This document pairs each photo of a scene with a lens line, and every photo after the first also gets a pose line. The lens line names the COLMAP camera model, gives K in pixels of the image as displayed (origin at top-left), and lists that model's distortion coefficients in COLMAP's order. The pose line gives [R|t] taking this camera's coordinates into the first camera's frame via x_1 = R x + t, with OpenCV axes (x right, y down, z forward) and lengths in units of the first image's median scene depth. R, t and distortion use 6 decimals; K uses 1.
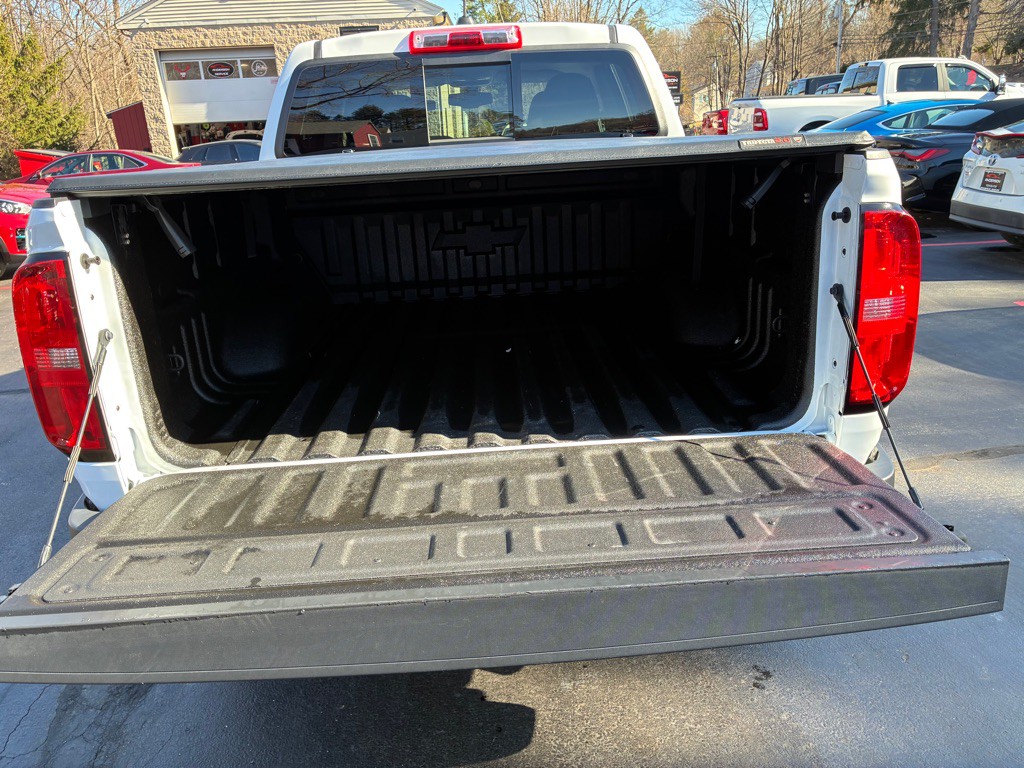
lens RADIAL K [[777.2, 0, 502.0], [0, 777.2, 395.7], [0, 0, 1]] dist [0.061294, -0.087857]
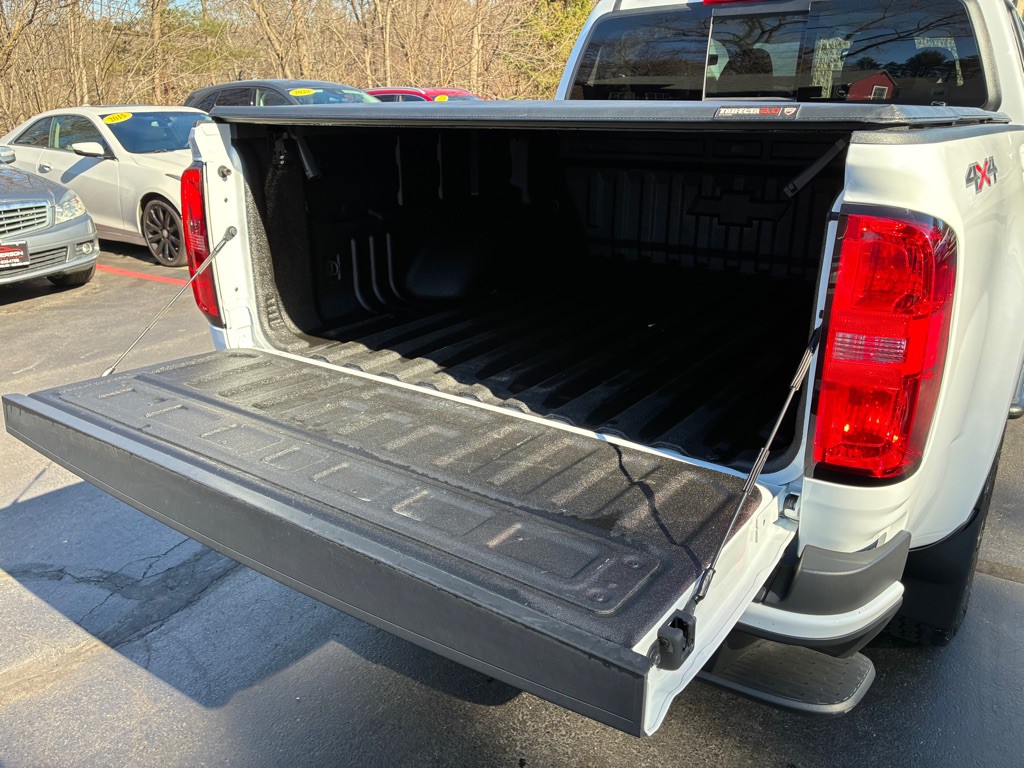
lens RADIAL K [[777.2, 0, 508.1], [0, 777.2, 380.1], [0, 0, 1]] dist [0.061294, -0.087857]
pose [[0.791158, 0.252442, -0.557084, 0.319120], [-0.234112, 0.966471, 0.105474, -0.041394], [0.565032, 0.046973, 0.823731, 0.103849]]
